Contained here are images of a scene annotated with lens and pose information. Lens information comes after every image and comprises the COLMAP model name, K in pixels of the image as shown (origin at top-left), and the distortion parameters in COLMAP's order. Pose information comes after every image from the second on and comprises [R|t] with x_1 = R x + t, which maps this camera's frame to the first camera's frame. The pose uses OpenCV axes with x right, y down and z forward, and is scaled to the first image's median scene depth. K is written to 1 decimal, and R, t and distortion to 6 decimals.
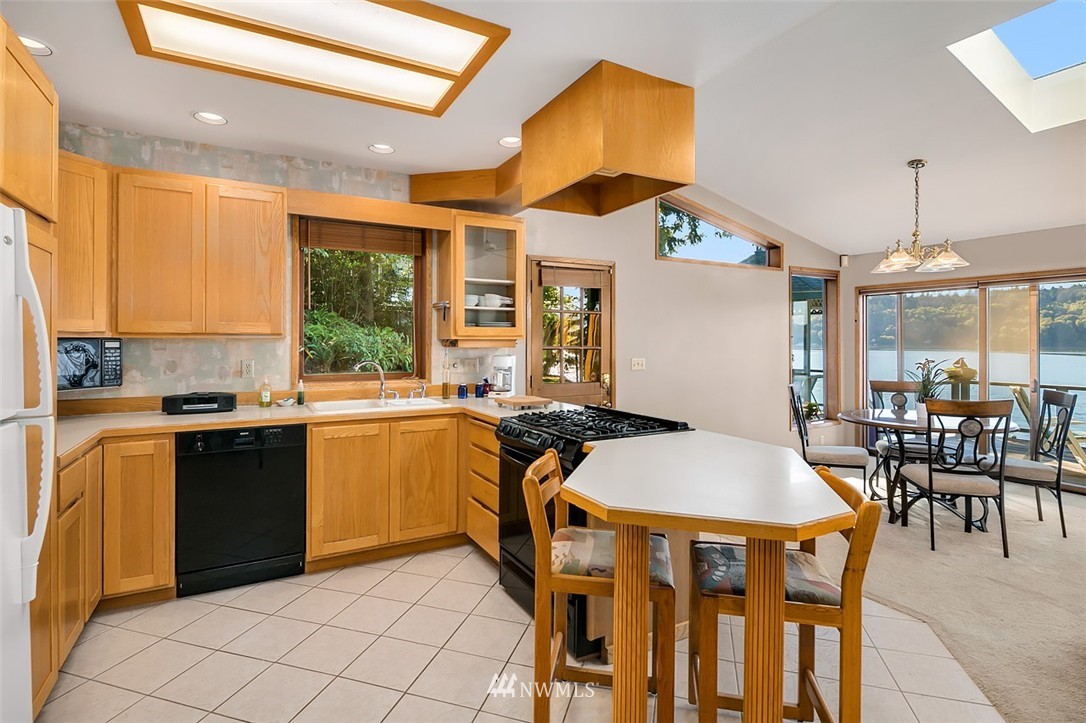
lens RADIAL K [[529.7, 0, 539.0], [0, 529.7, 348.6], [0, 0, 1]] dist [0.001937, 0.000048]
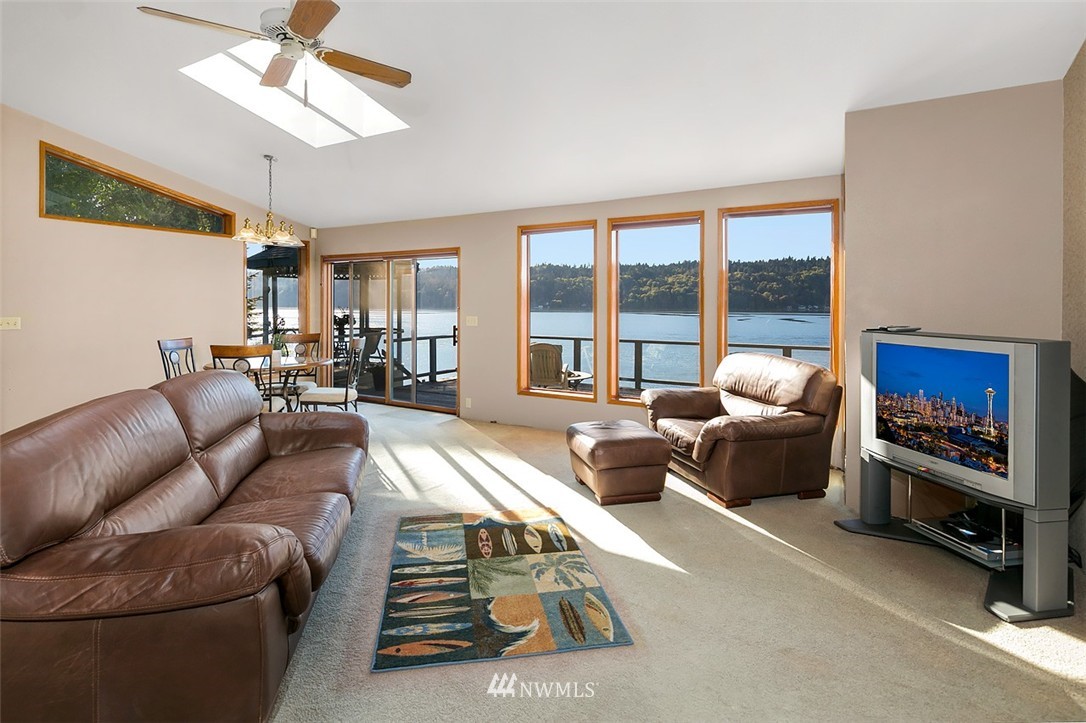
lens RADIAL K [[532.4, 0, 534.7], [0, 532.4, 303.8], [0, 0, 1]] dist [0.001406, -0.000633]
pose [[0.858727, 0.000681, 0.512432, 0.607802], [0.007156, 0.999886, -0.013321, 0.014925], [-0.512383, 0.015106, 0.858624, -0.389079]]
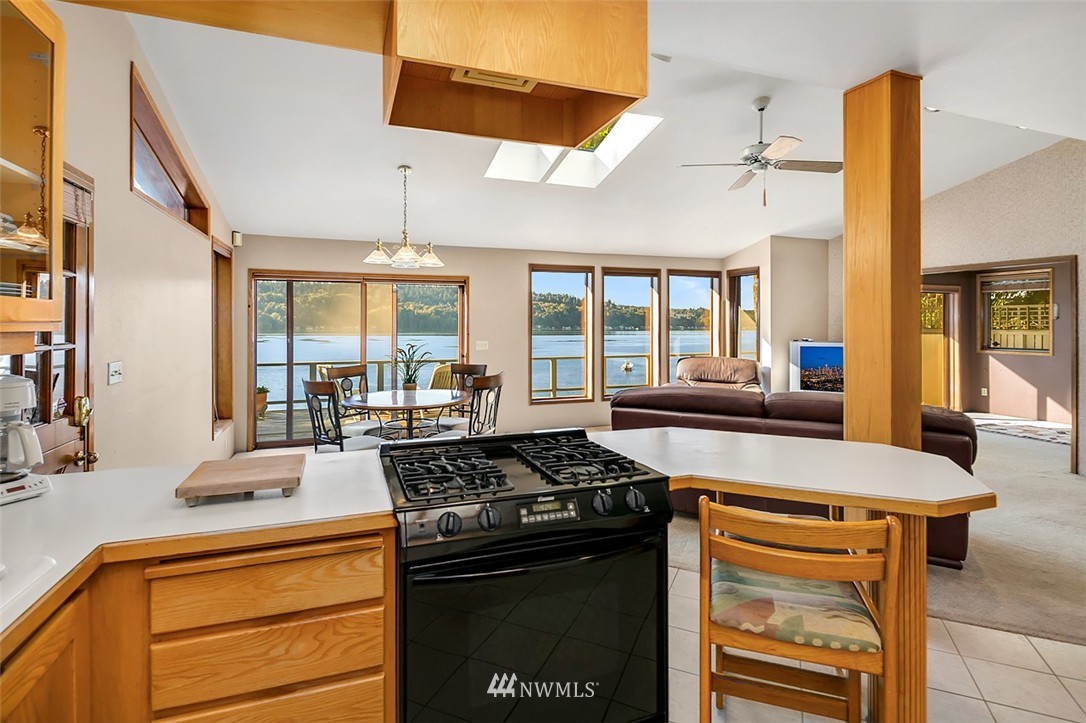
lens RADIAL K [[525.0, 0, 536.0], [0, 525.0, 325.7], [0, 0, 1]] dist [-0.001041, -0.000133]
pose [[0.157781, -0.002590, 0.987471, -0.336855], [0.016779, 0.999859, -0.000058, -0.015053], [-0.987332, 0.016578, 0.157802, 0.561532]]
